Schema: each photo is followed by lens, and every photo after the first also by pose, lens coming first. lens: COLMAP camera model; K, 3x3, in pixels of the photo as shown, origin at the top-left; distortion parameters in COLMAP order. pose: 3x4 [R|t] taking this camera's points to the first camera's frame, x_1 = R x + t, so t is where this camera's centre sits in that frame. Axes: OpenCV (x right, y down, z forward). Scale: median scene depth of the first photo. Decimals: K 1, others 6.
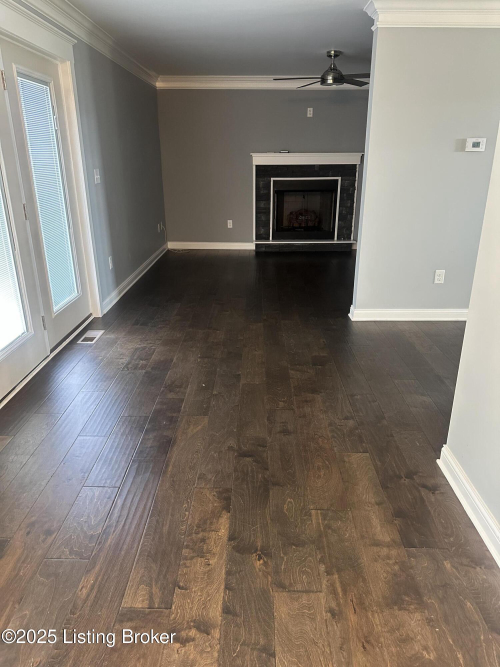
lens RADIAL K [[470.5, 0, 245.9], [0, 470.5, 335.6], [0, 0, 1]] dist [0.014407, -0.009196]
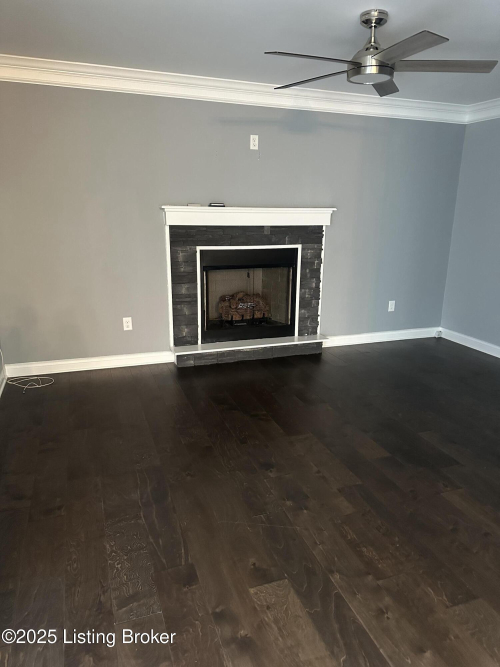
lens RADIAL K [[470.5, 0, 255.0], [0, 470.5, 334.4], [0, 0, 1]] dist [0.014407, -0.009196]
pose [[0.937745, -0.070745, 0.340044, -0.086974], [0.106928, 0.990289, -0.088851, -0.158555], [-0.330456, 0.119680, 0.936203, 0.417248]]
